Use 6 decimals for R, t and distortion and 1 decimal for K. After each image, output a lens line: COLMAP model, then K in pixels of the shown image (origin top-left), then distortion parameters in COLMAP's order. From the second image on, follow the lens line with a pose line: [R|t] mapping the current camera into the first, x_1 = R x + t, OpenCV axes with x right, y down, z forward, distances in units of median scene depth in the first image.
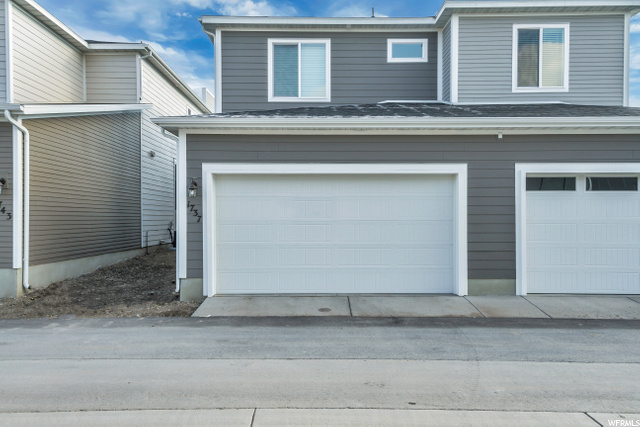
lens RADIAL K [[463.5, 0, 320.0], [0, 463.5, 213.5], [0, 0, 1]] dist [0.055023, 0.000477]
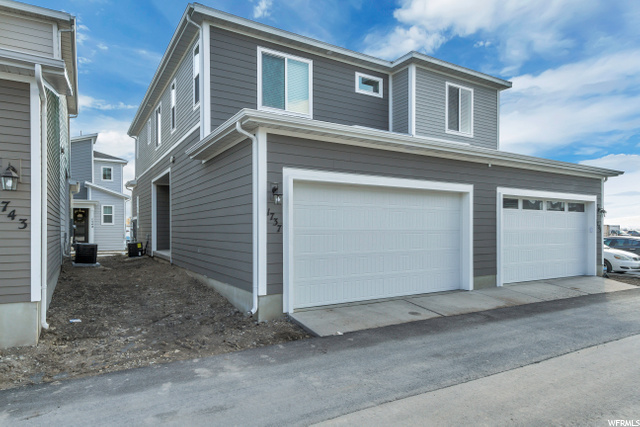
lens RADIAL K [[391.6, 0, 320.2], [0, 391.6, 225.5], [0, 0, 1]] dist [0.024046, 0.000775]
pose [[0.858196, 0.005618, 0.513291, -0.580287], [-0.004950, 0.999984, -0.002668, 0.007285], [-0.513298, -0.000251, 0.858210, 0.304900]]
